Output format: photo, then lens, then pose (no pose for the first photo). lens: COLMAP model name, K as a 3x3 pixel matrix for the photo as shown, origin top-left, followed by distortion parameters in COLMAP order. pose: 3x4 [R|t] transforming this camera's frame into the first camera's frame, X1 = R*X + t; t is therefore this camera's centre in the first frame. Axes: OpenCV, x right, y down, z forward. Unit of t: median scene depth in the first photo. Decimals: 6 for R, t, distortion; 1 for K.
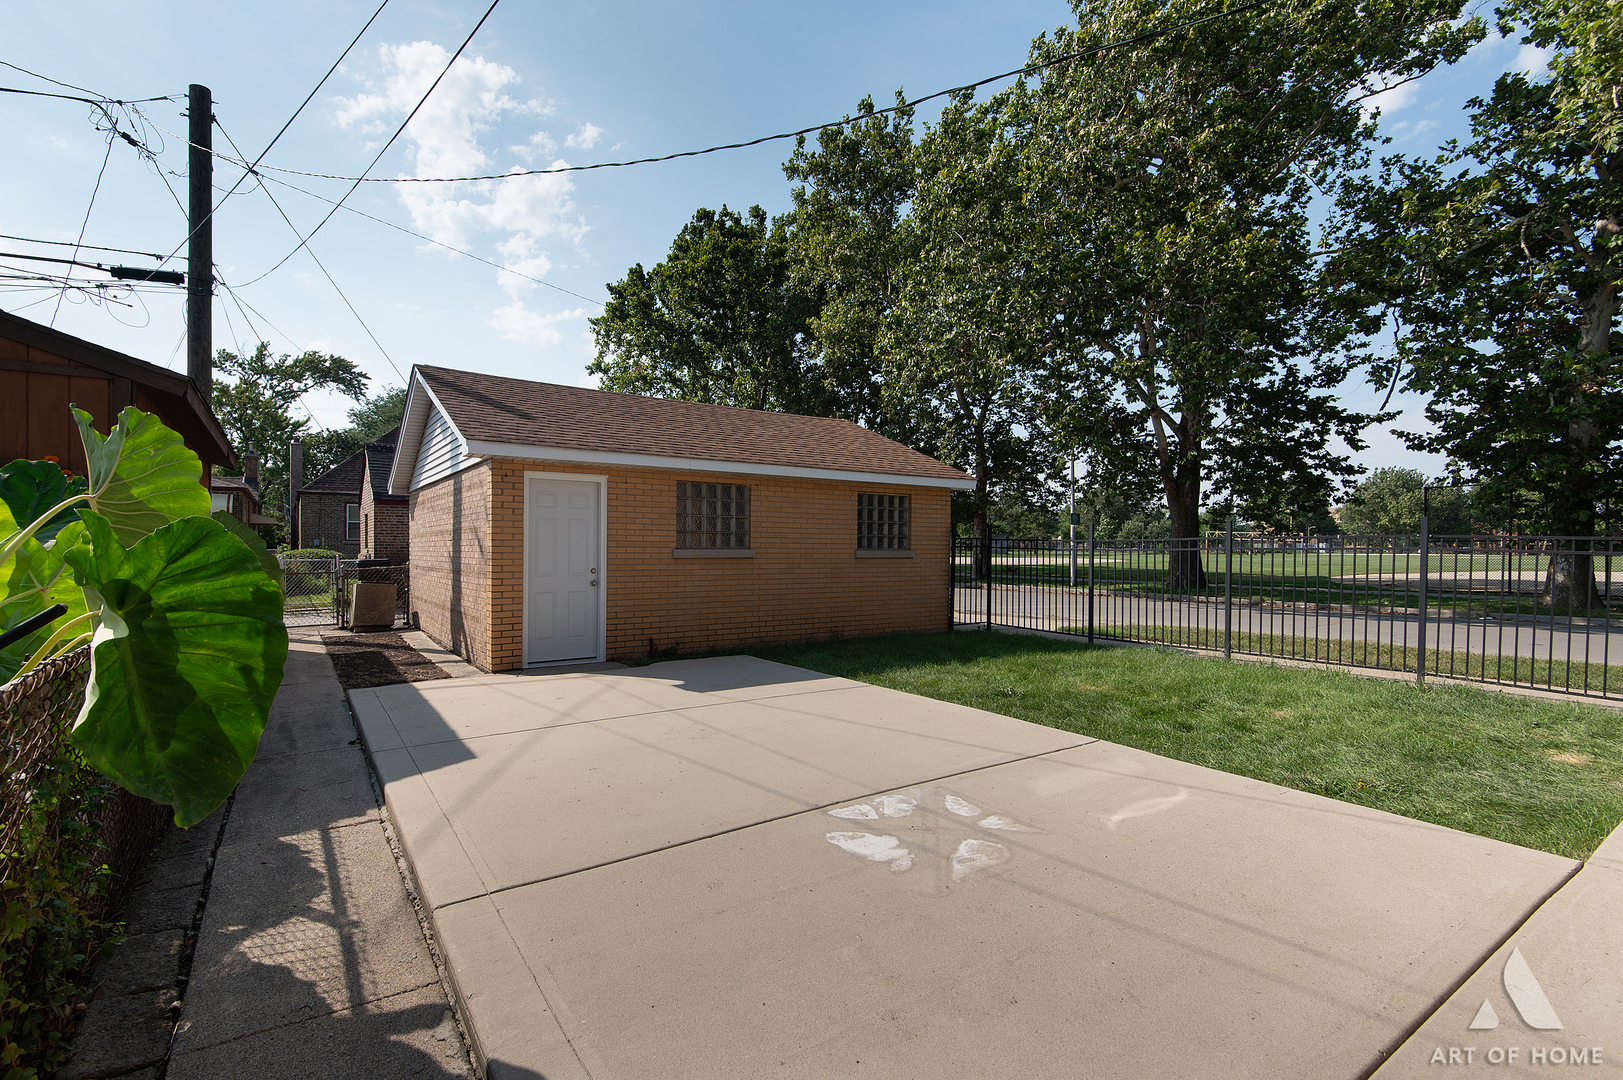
lens RADIAL K [[731.7, 0, 807.3], [0, 731.7, 544.3], [0, 0, 1]] dist [0.023153, -0.000515]
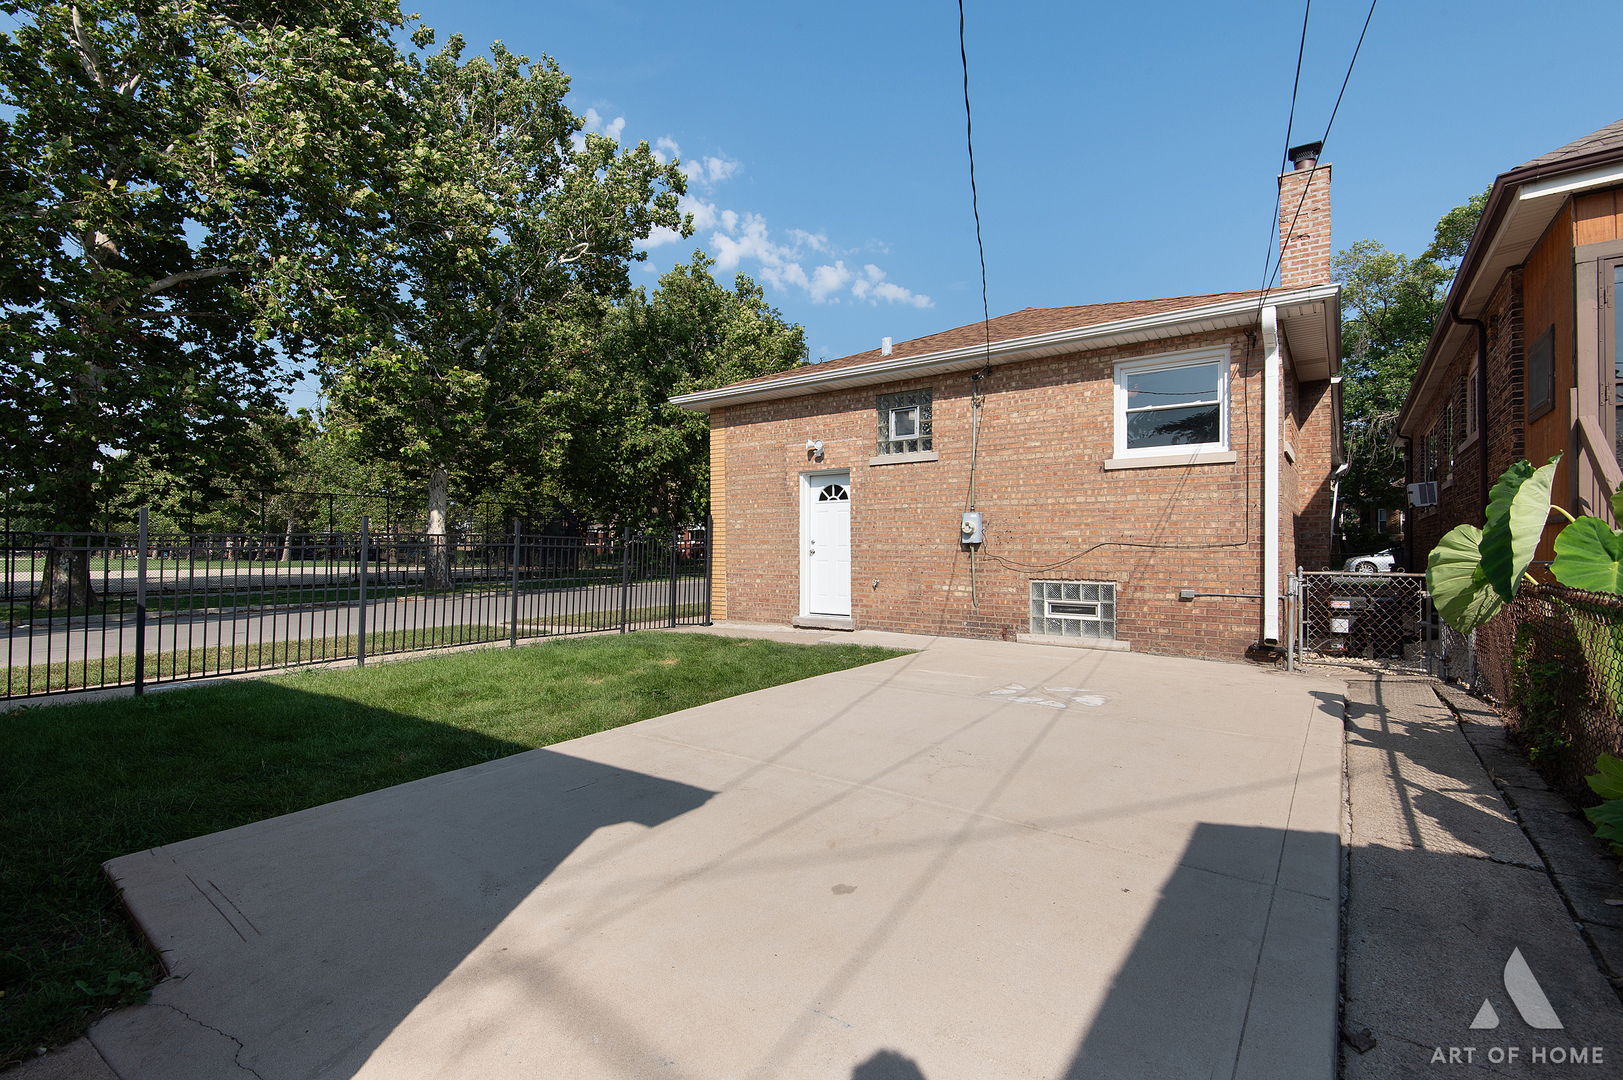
lens RADIAL K [[731.7, 0, 807.3], [0, 731.7, 544.3], [0, 0, 1]] dist [0.023153, -0.000515]
pose [[-0.324892, 0.003476, 0.945745, -0.889679], [-0.001052, 0.999991, -0.004036, 0.012470], [-0.945750, -0.002306, -0.324886, 1.401694]]
